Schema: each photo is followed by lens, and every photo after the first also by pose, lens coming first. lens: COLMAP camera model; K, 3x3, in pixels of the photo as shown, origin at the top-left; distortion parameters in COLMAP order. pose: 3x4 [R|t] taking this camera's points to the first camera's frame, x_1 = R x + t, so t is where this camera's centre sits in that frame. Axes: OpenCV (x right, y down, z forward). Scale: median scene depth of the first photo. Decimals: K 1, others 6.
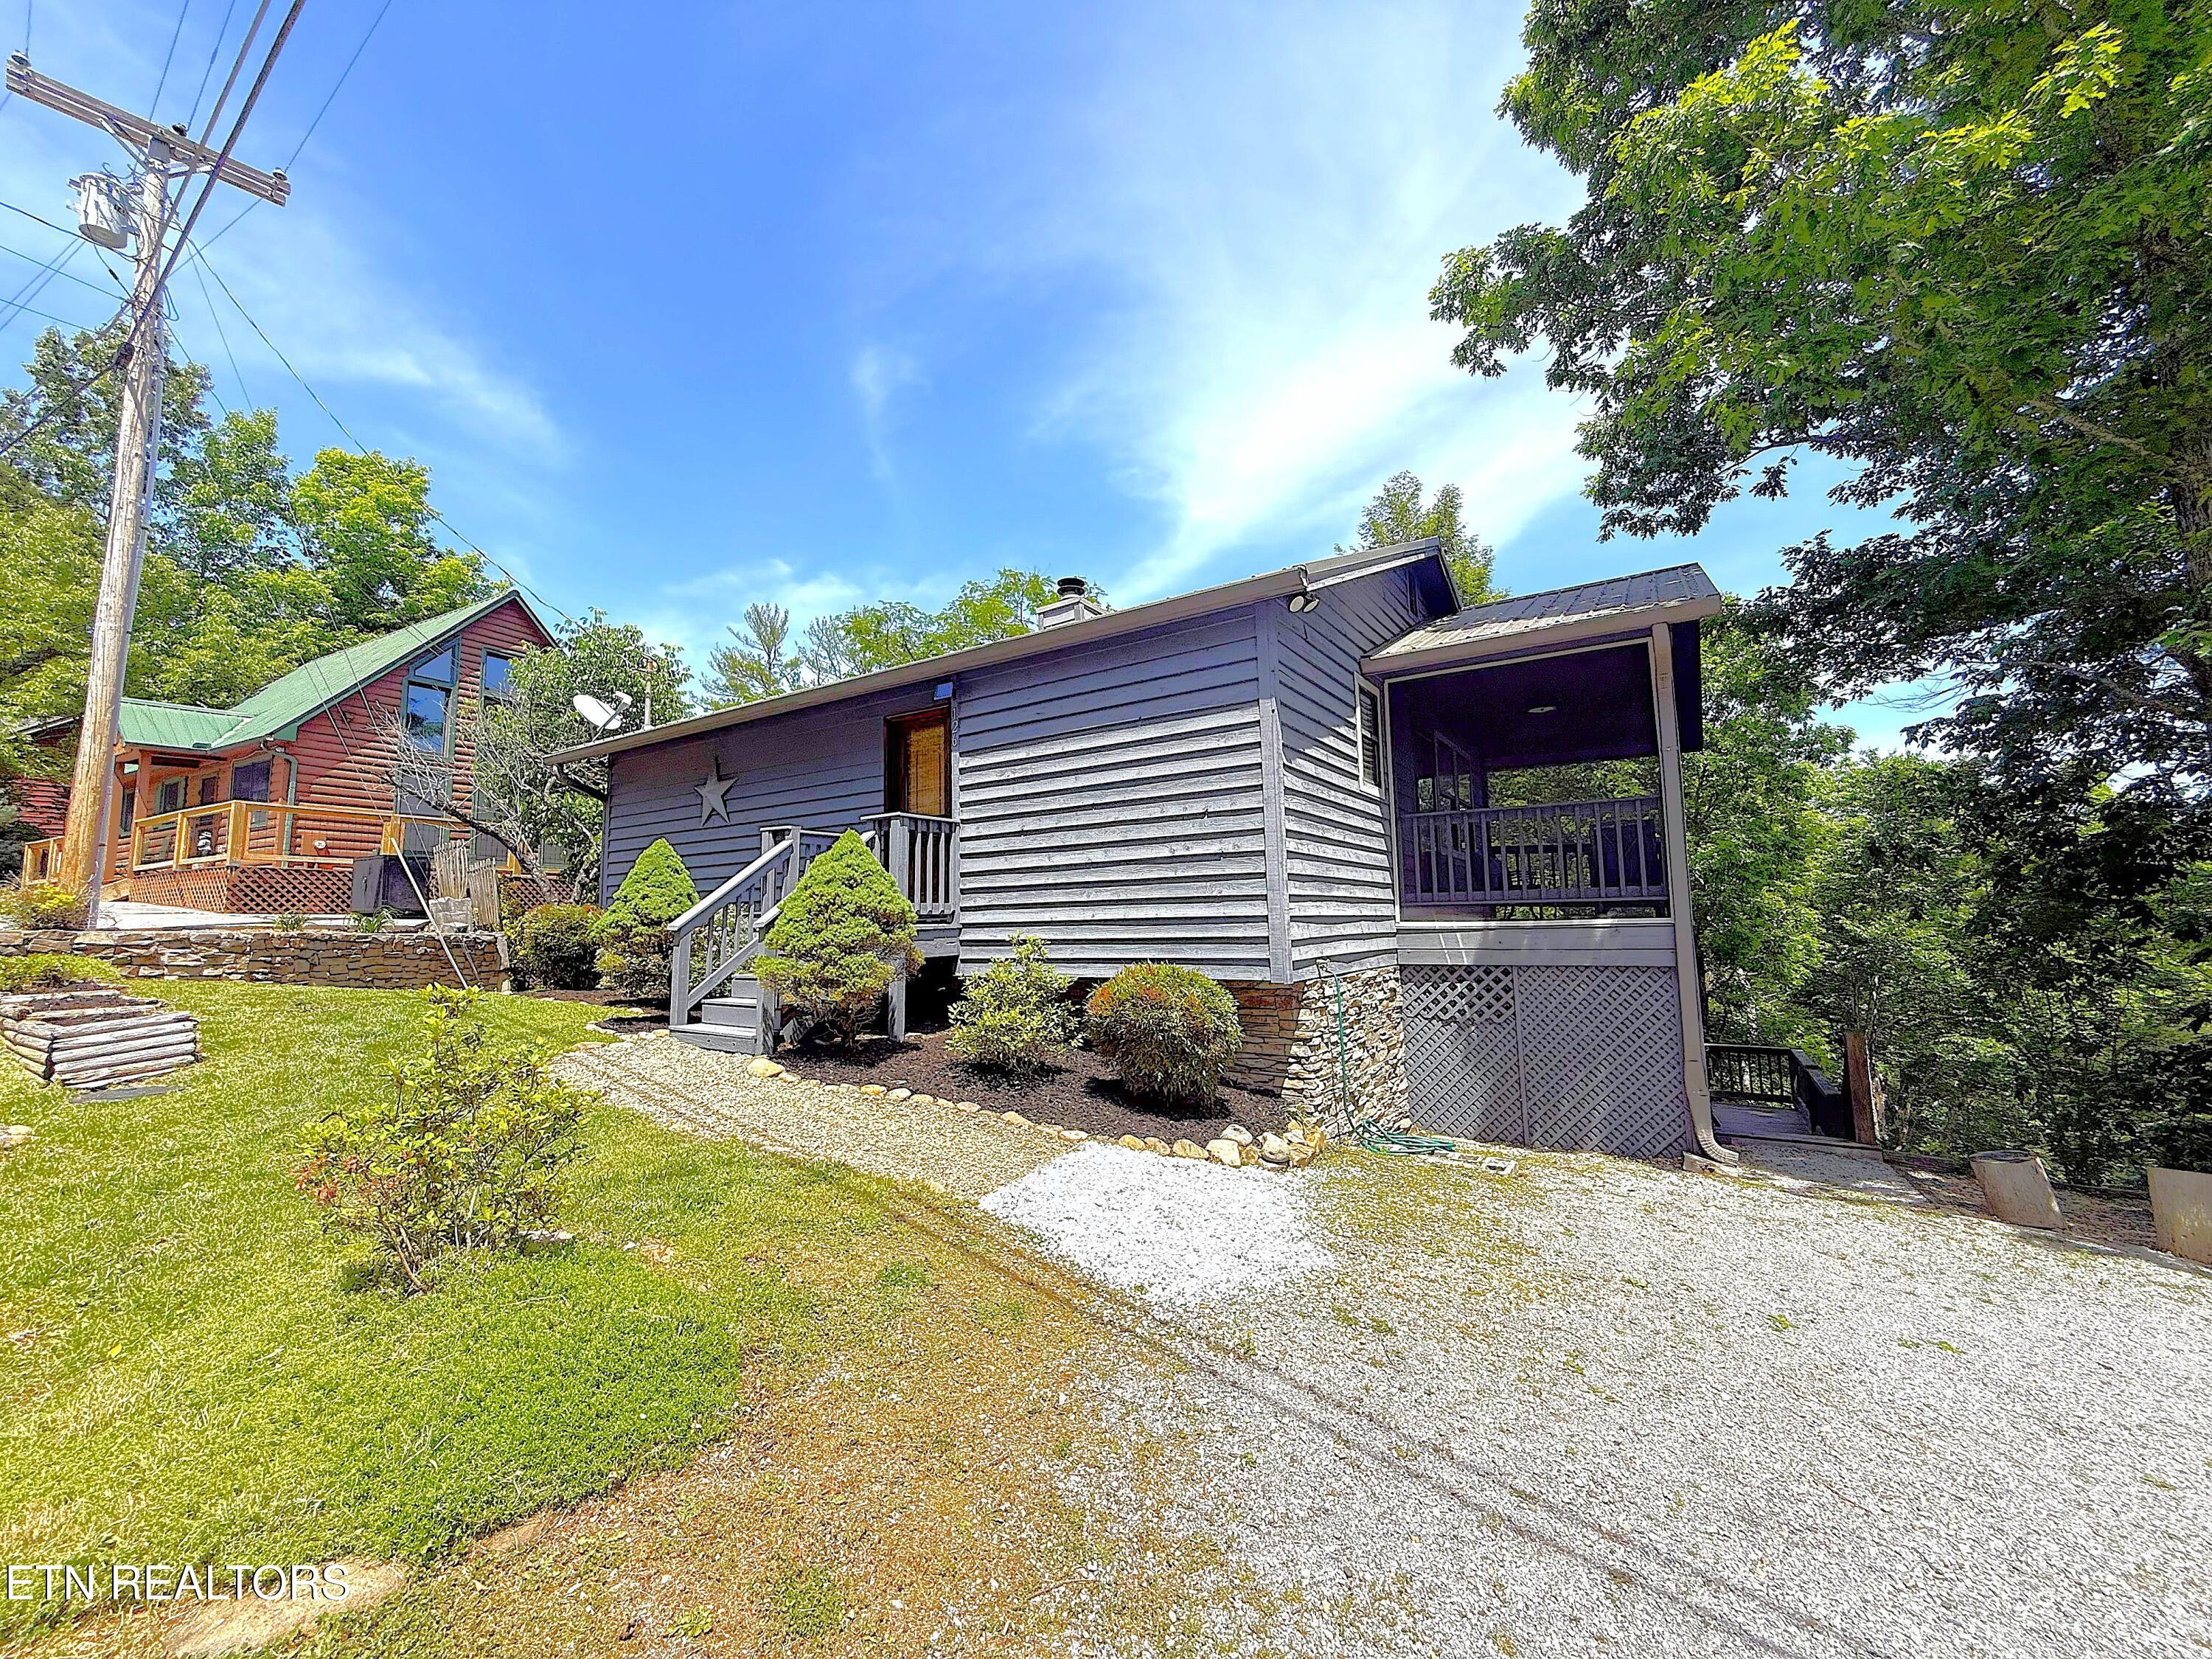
lens RADIAL K [[871.7, 0, 1106.0], [0, 871.7, 829.5], [0, 0, 1]] dist [-0.000331, -0.000212]
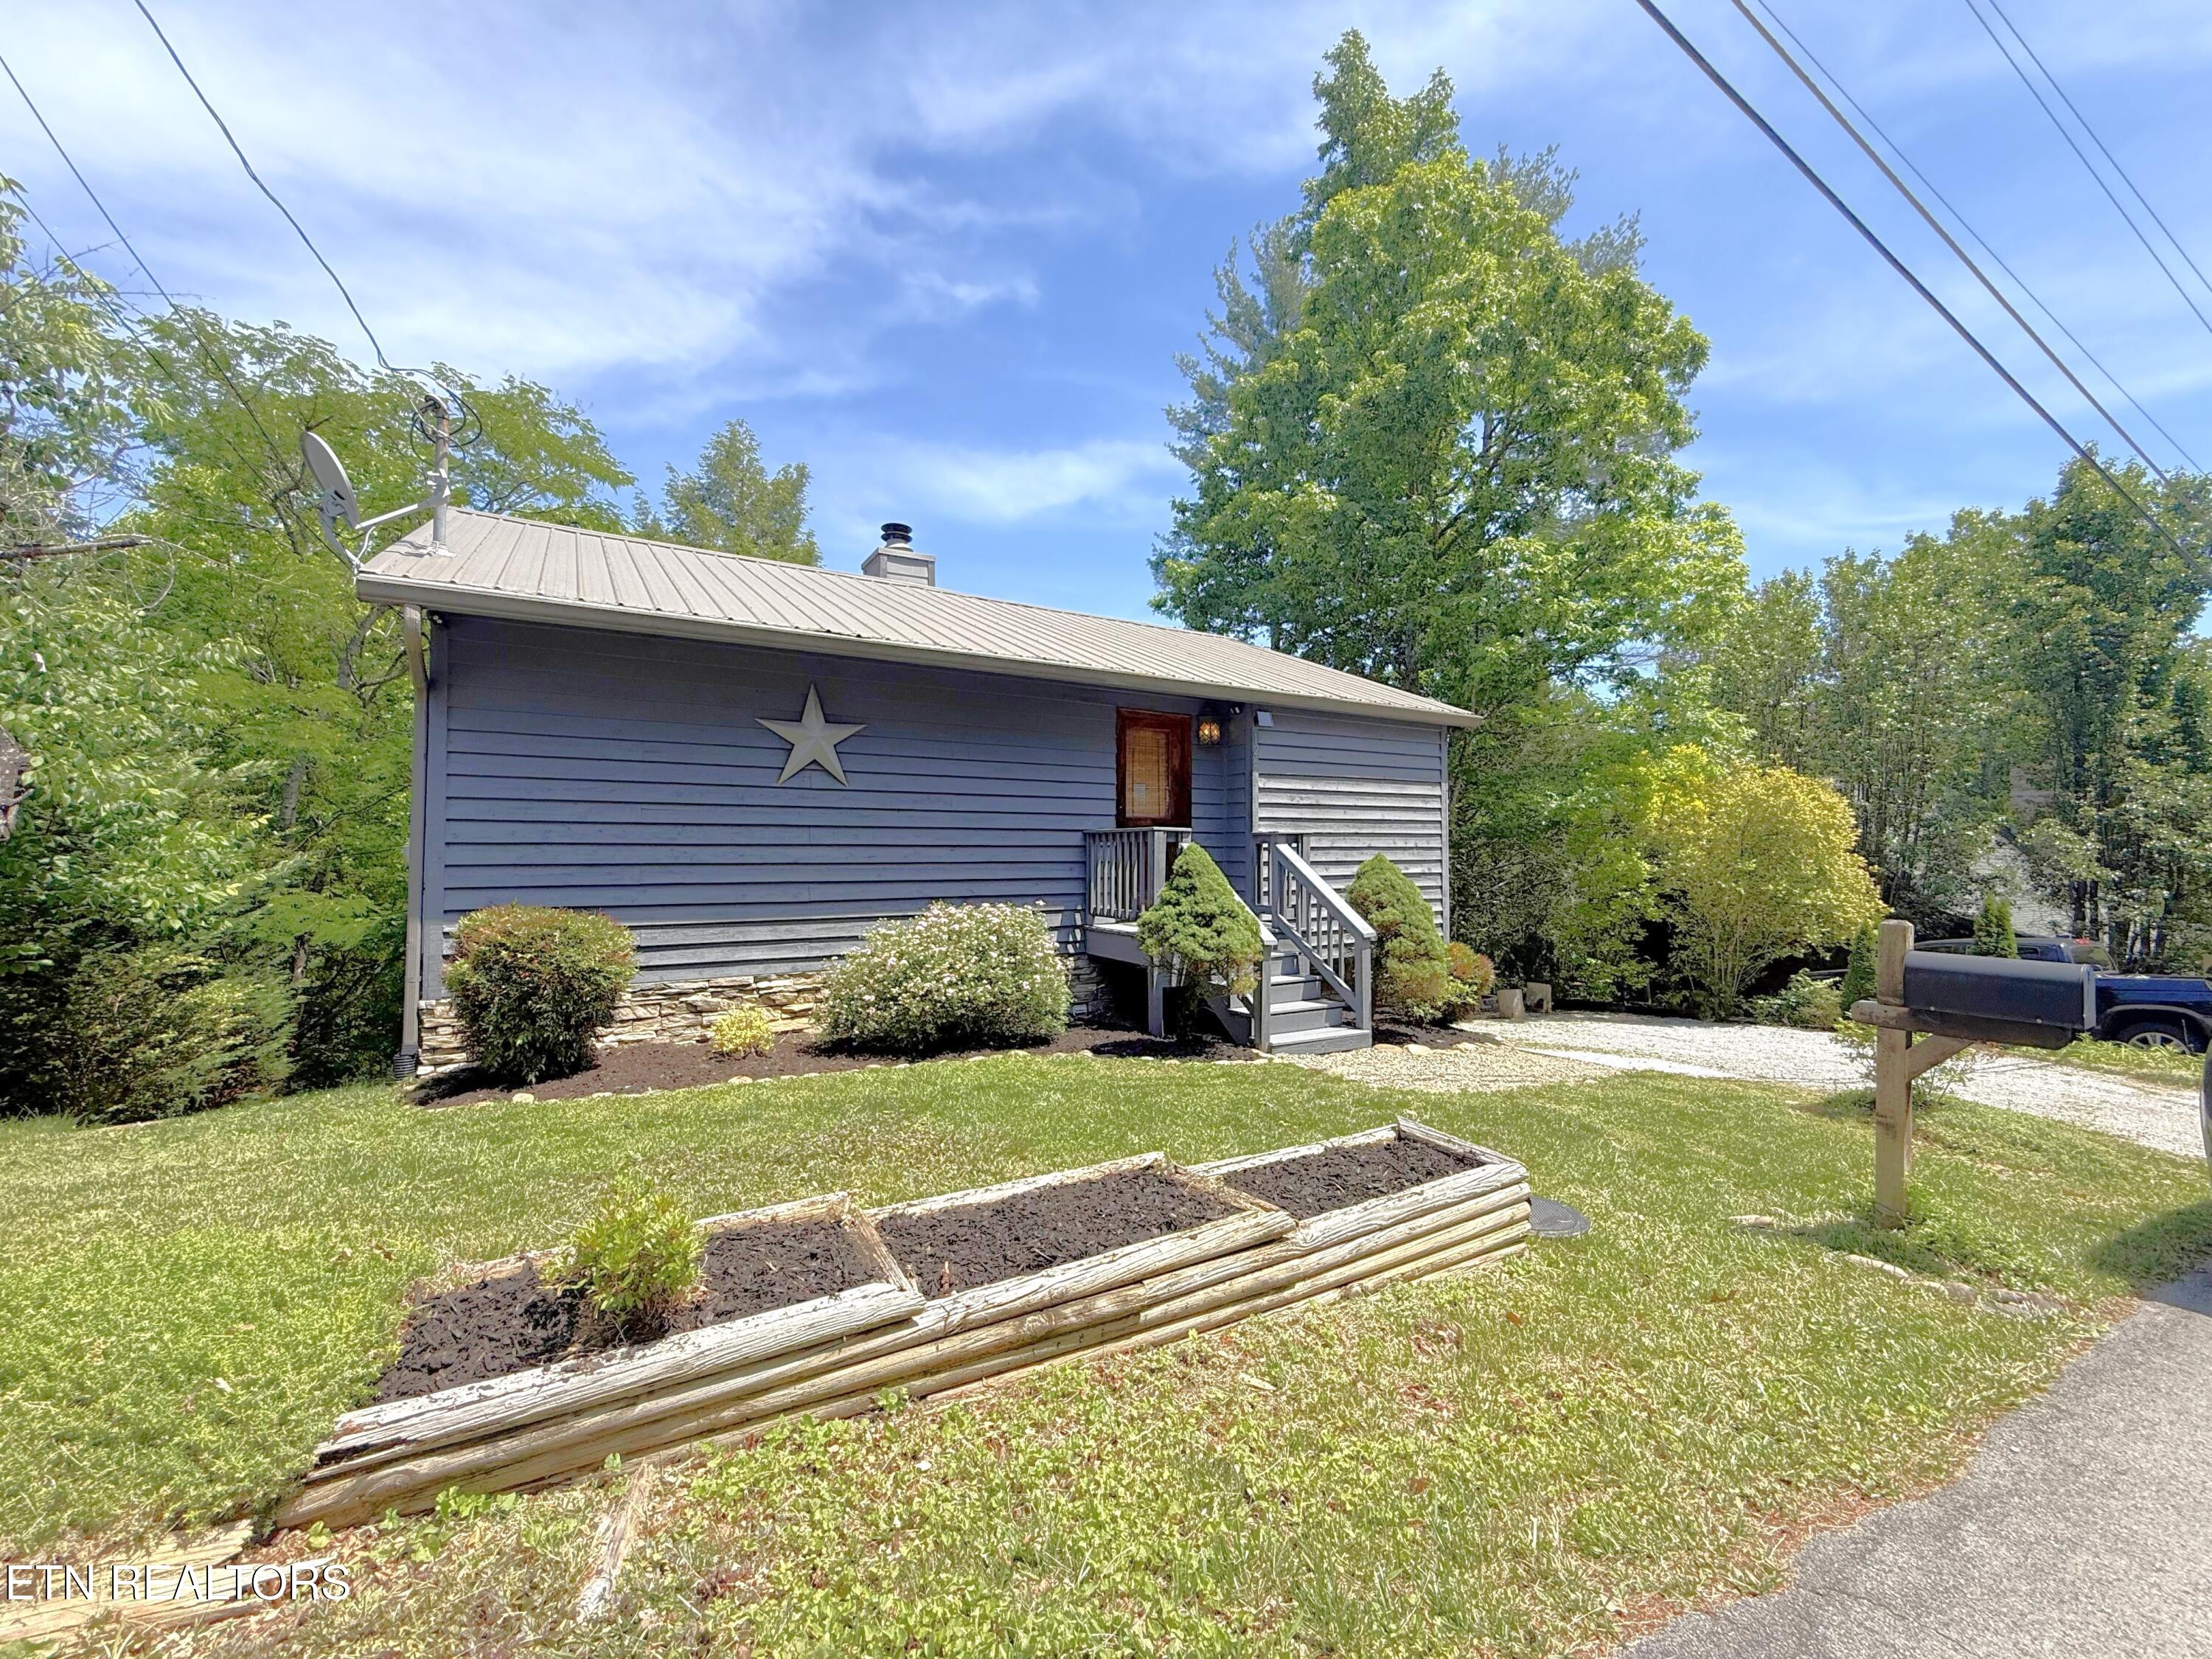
lens RADIAL K [[871.7, 0, 1106.0], [0, 871.7, 829.5], [0, 0, 1]] dist [-0.000331, -0.000212]
pose [[0.429809, 0.046021, 0.901746, -1.313587], [-0.104947, 0.994478, -0.000732, 0.008100], [-0.896800, -0.094321, 0.432265, 0.681887]]
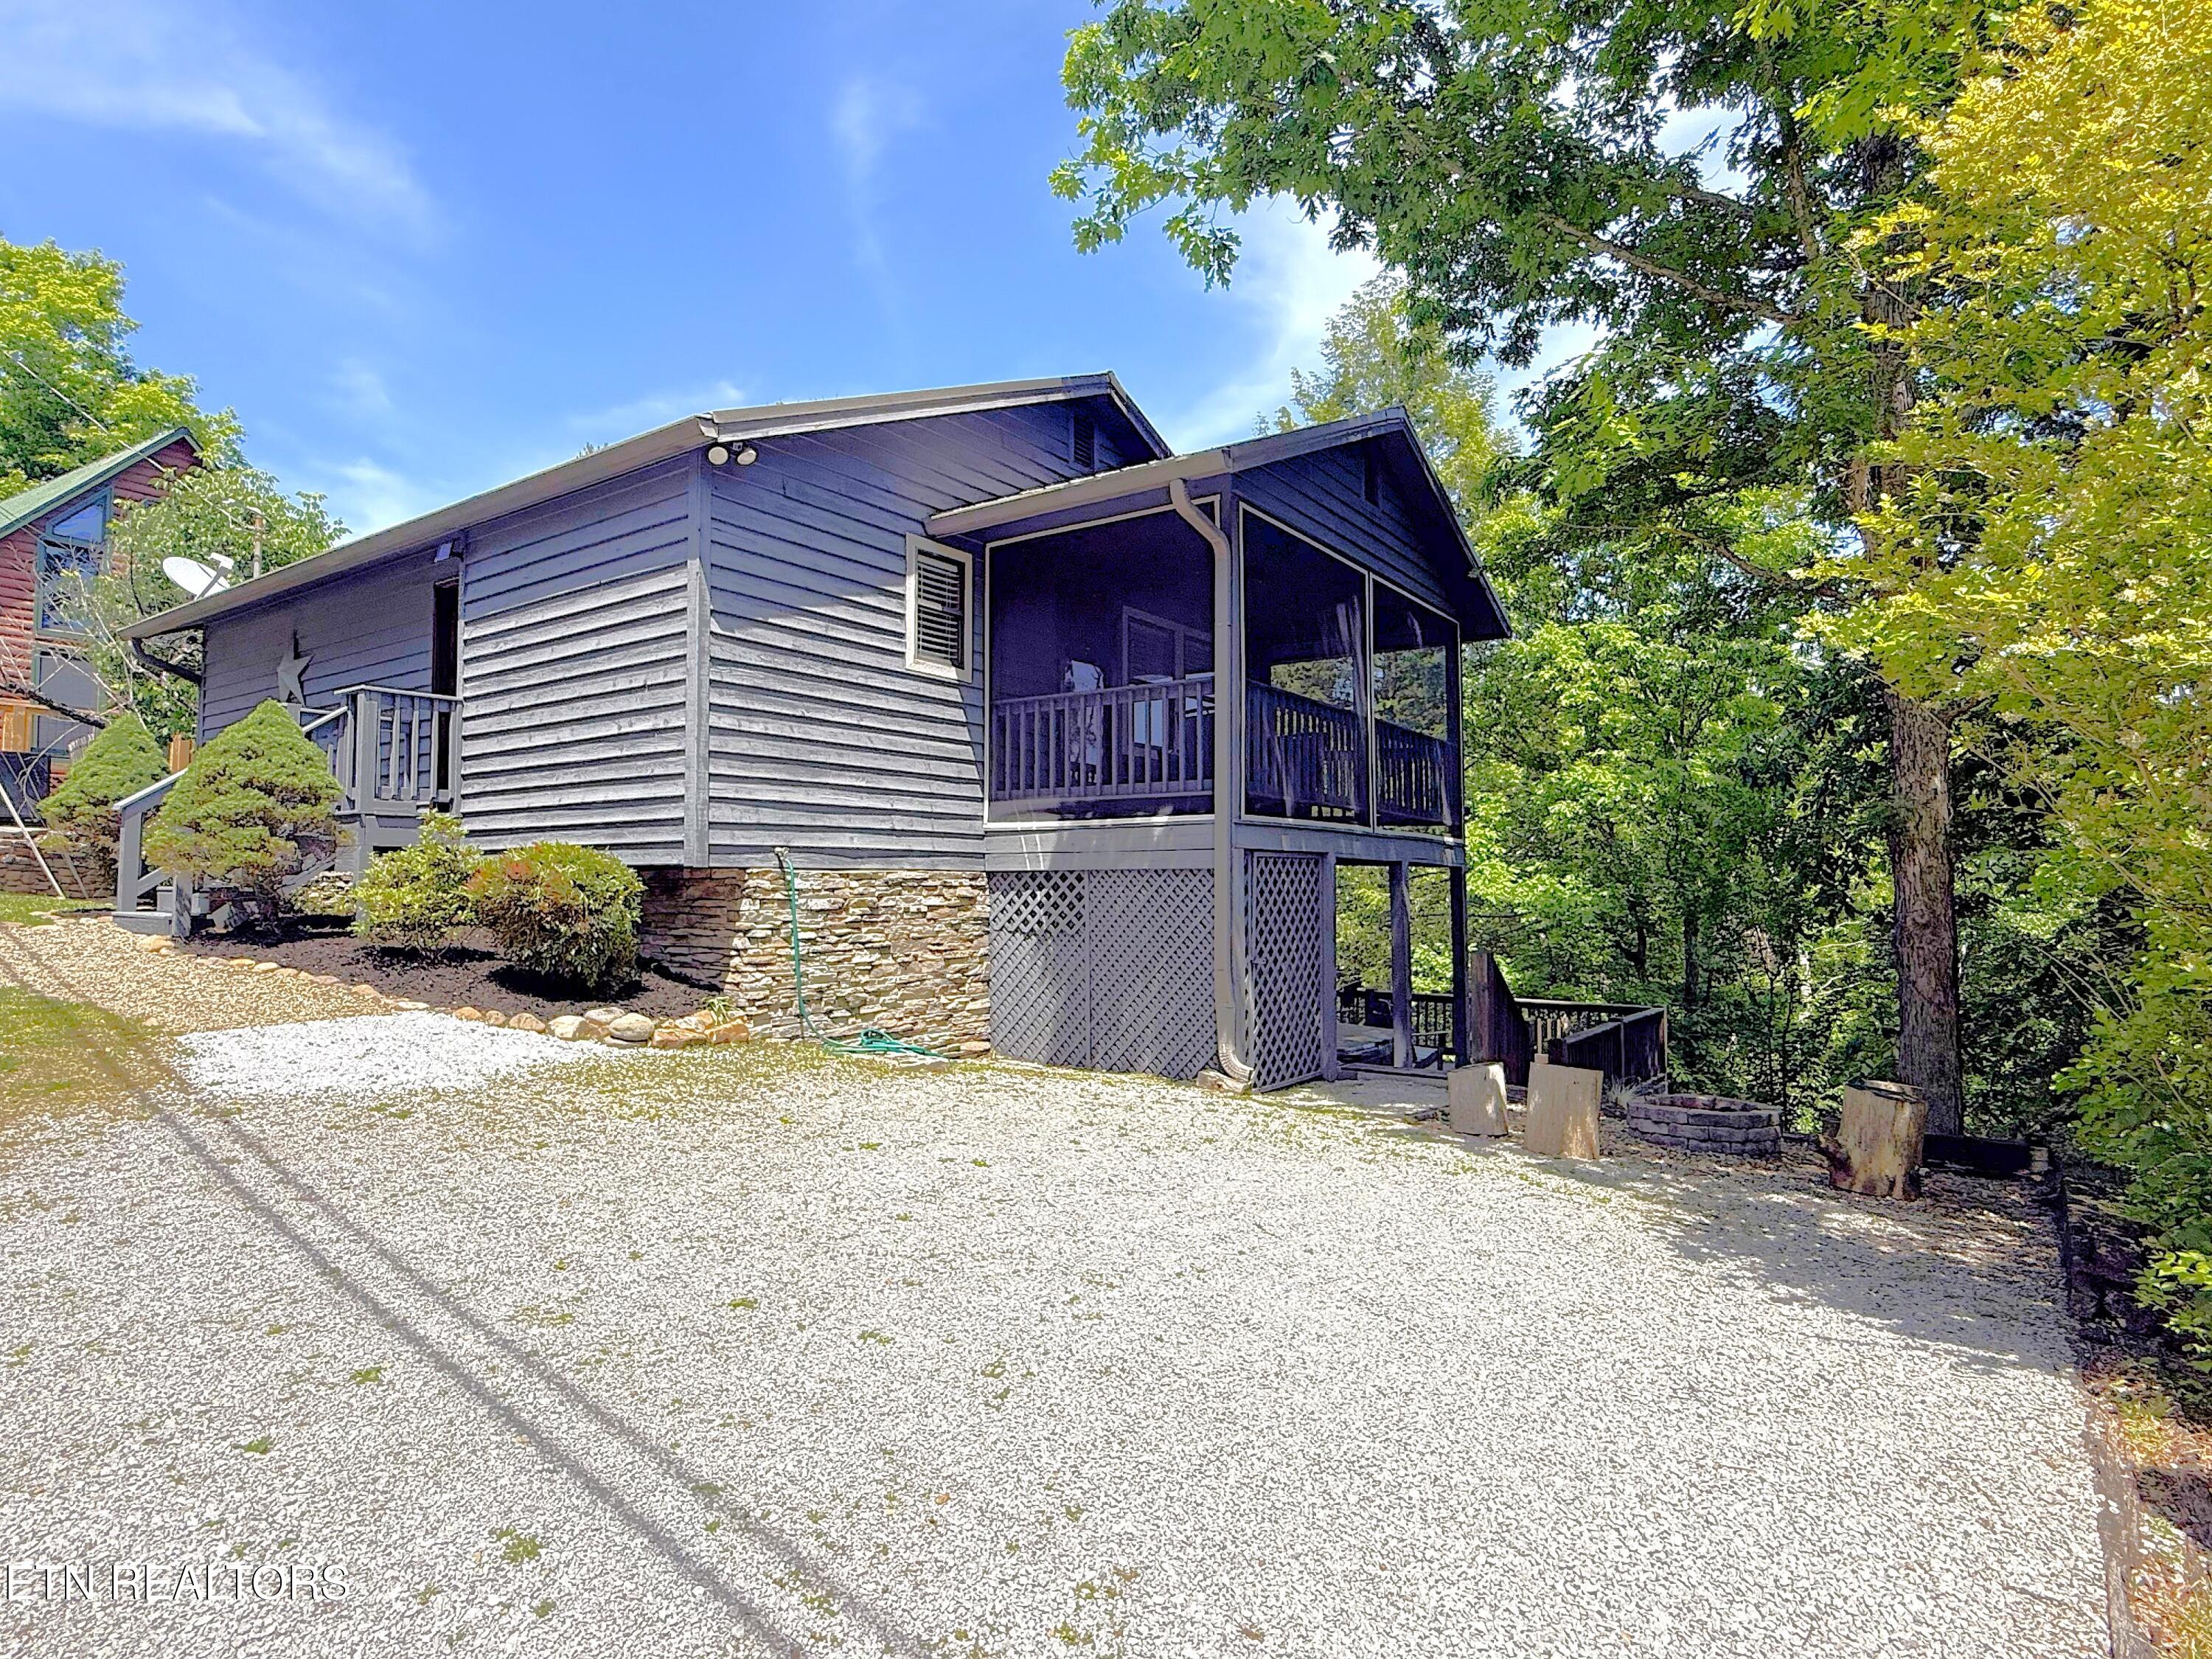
lens RADIAL K [[1181.7, 0, 1119.9], [0, 1181.7, 833.0], [0, 0, 1]] dist [-0.005648, -0.000842]
pose [[0.999623, 0.014794, -0.023125, 0.536985], [-0.013282, 0.997847, 0.064222, 0.041056], [0.024026, -0.063890, 0.997668, -0.200031]]
